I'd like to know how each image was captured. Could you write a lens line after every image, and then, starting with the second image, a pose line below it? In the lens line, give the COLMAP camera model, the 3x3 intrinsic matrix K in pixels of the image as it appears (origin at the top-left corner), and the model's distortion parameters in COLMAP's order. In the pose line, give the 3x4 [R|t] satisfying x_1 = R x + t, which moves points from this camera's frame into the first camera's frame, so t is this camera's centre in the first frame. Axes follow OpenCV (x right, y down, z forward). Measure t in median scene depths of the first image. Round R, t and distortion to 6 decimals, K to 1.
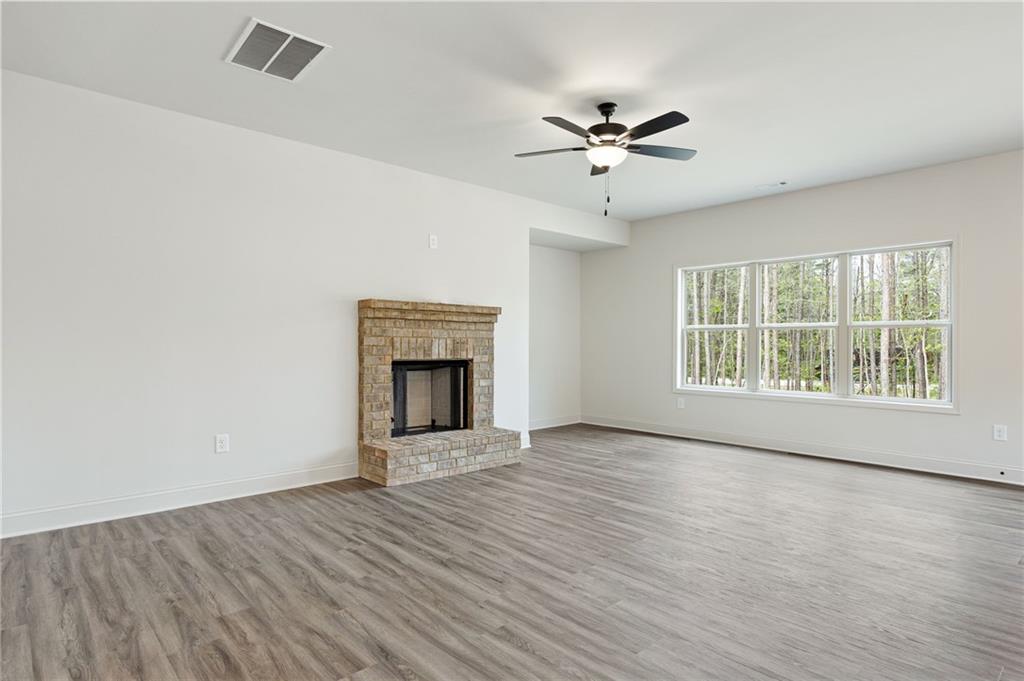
lens RADIAL K [[562.0, 0, 512.8], [0, 562.0, 340.8], [0, 0, 1]] dist [0.000371, -0.003389]
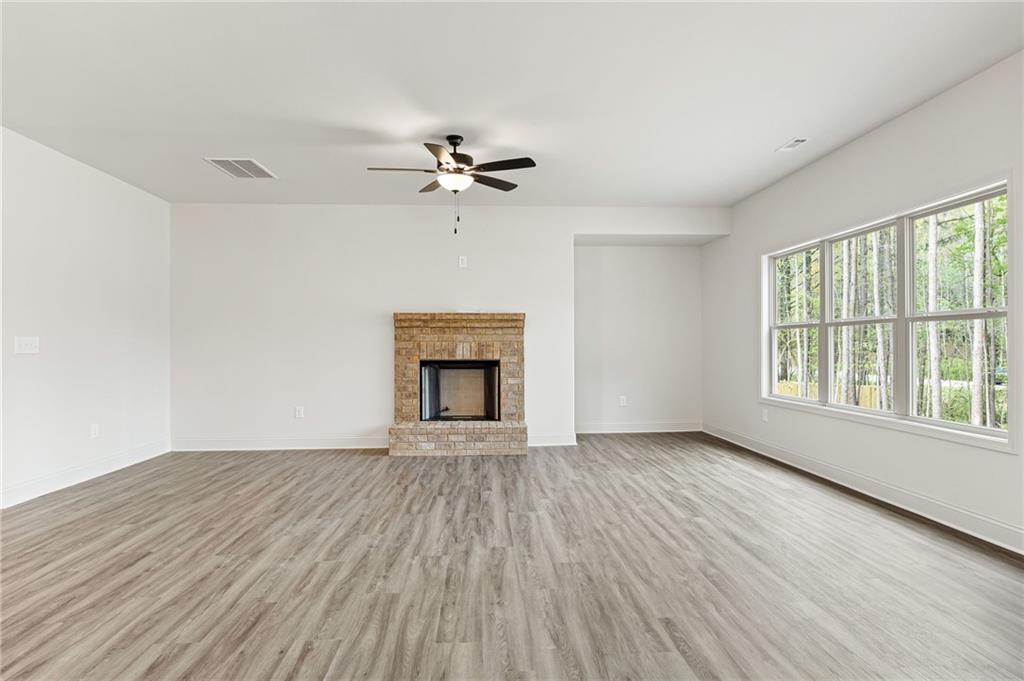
lens RADIAL K [[562.0, 0, 508.1], [0, 562.0, 342.2], [0, 0, 1]] dist [0.000371, -0.003389]
pose [[0.770495, -0.009833, -0.637370, 0.769110], [0.008945, 0.999949, -0.004613, 0.002452], [0.637383, -0.002147, 0.770544, 0.151170]]
